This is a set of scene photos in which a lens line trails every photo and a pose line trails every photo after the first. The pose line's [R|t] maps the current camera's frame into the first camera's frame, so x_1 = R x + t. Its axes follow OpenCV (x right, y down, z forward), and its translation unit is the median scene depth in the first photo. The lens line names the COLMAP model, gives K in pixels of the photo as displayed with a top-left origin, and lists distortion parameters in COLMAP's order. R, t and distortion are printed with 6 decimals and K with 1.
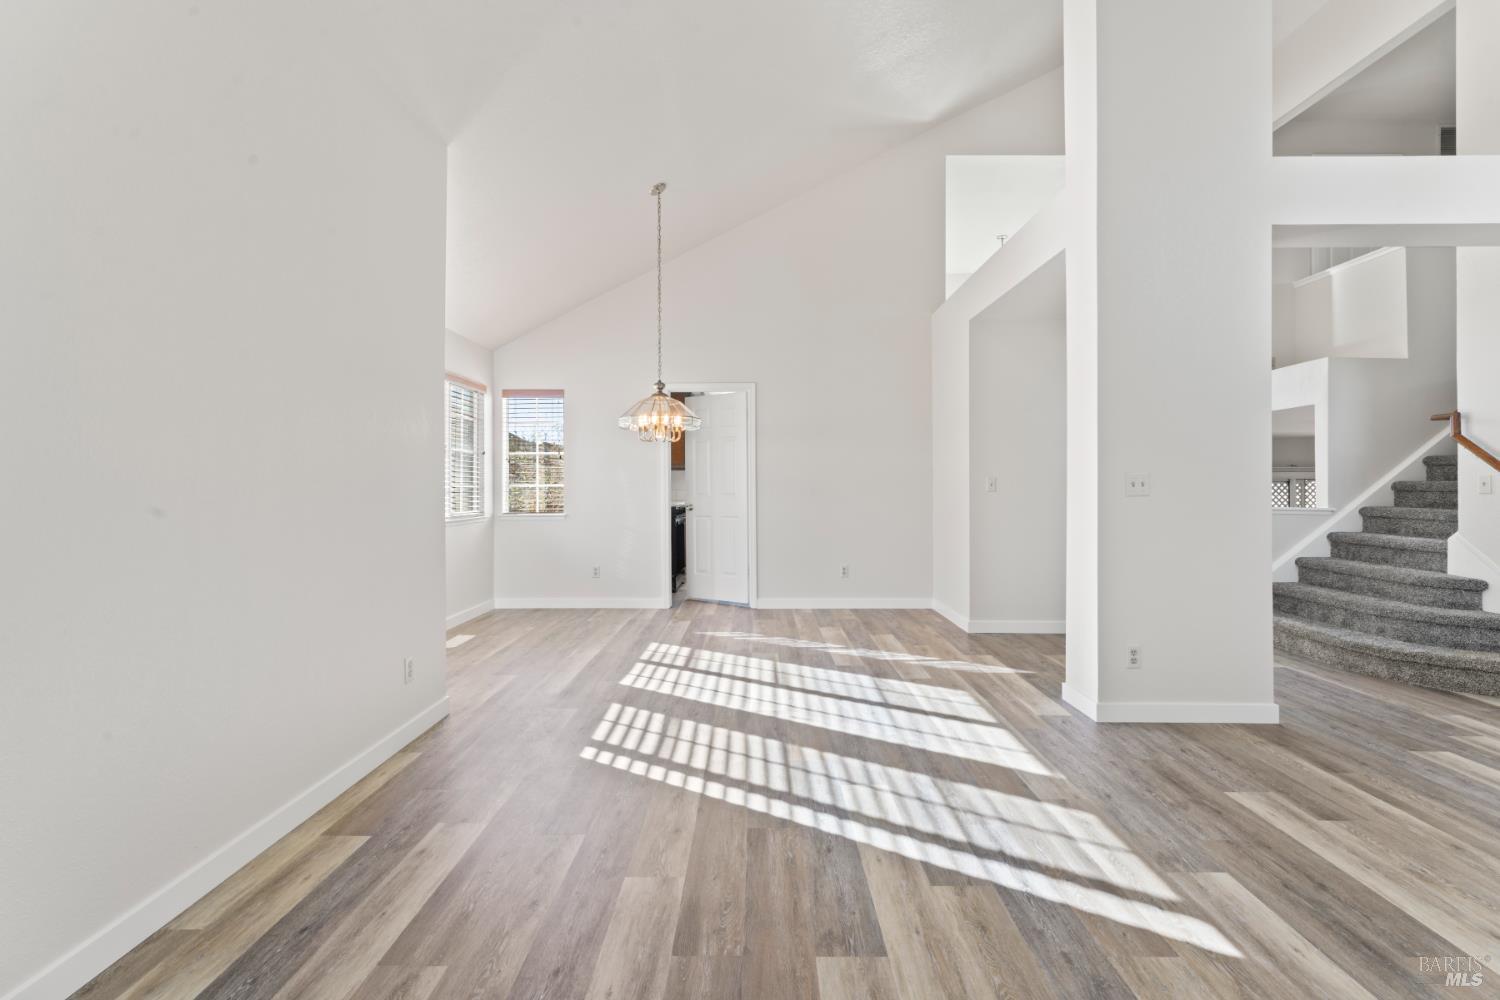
lens RADIAL K [[689.9, 0, 749.3], [0, 689.9, 487.3], [0, 0, 1]] dist [-0.000248, -0.000034]
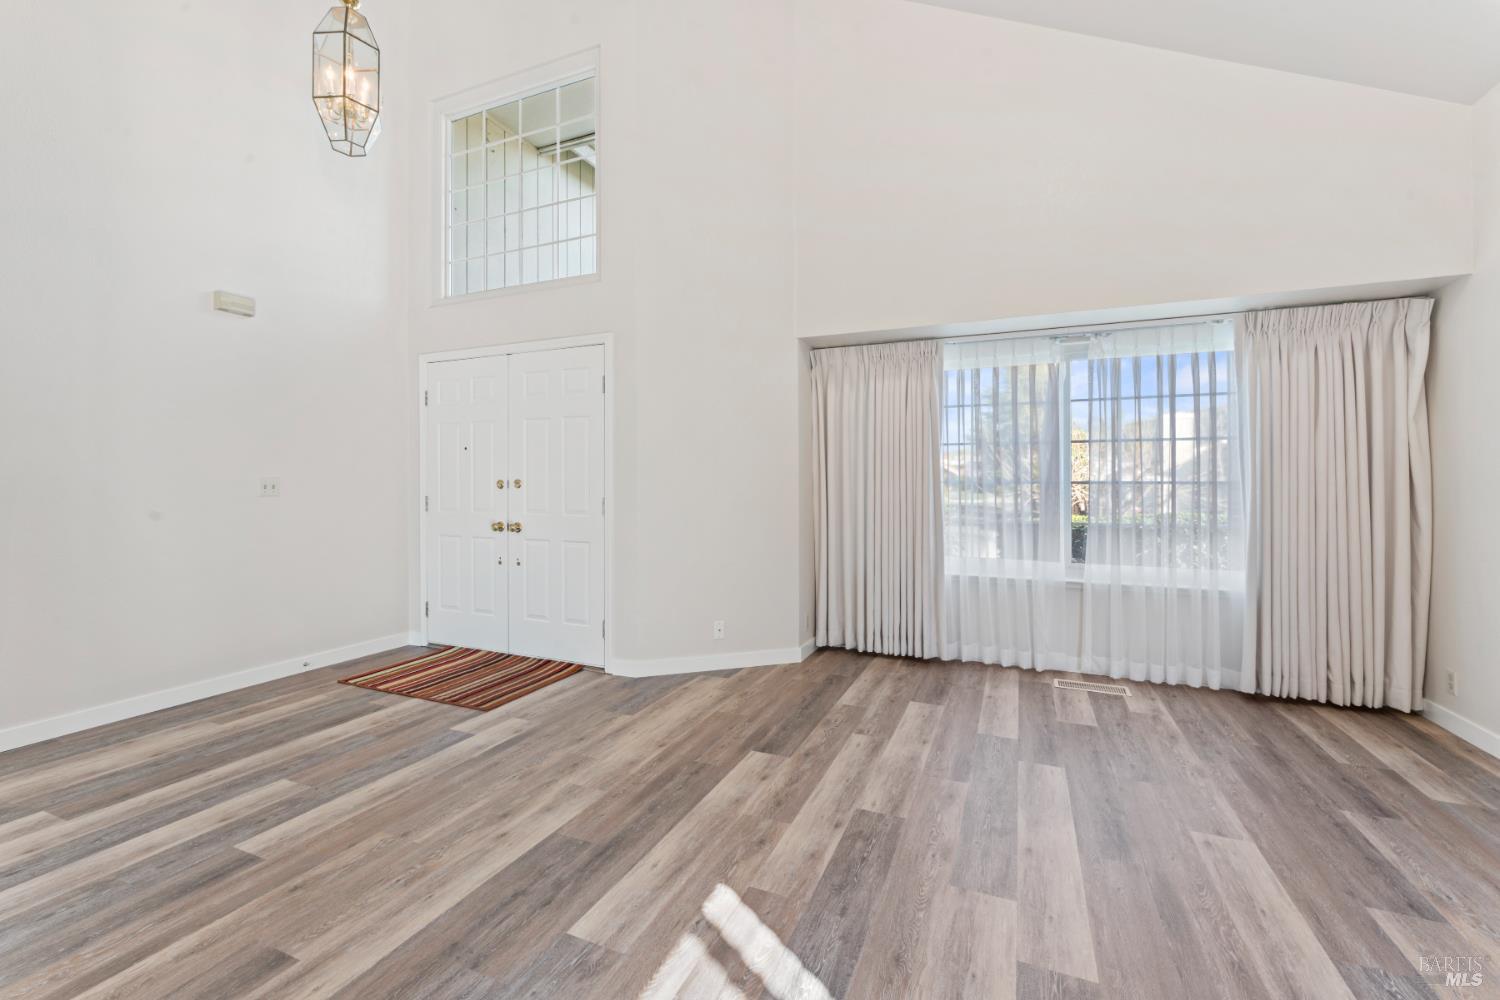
lens RADIAL K [[648.2, 0, 753.3], [0, 648.2, 488.4], [0, 0, 1]] dist [-0.001867, 0.000779]
pose [[-0.929533, -0.002976, 0.368727, 0.201805], [0.001349, 0.999933, 0.011470, -0.007935], [-0.368737, 0.011159, -0.929467, 1.899765]]
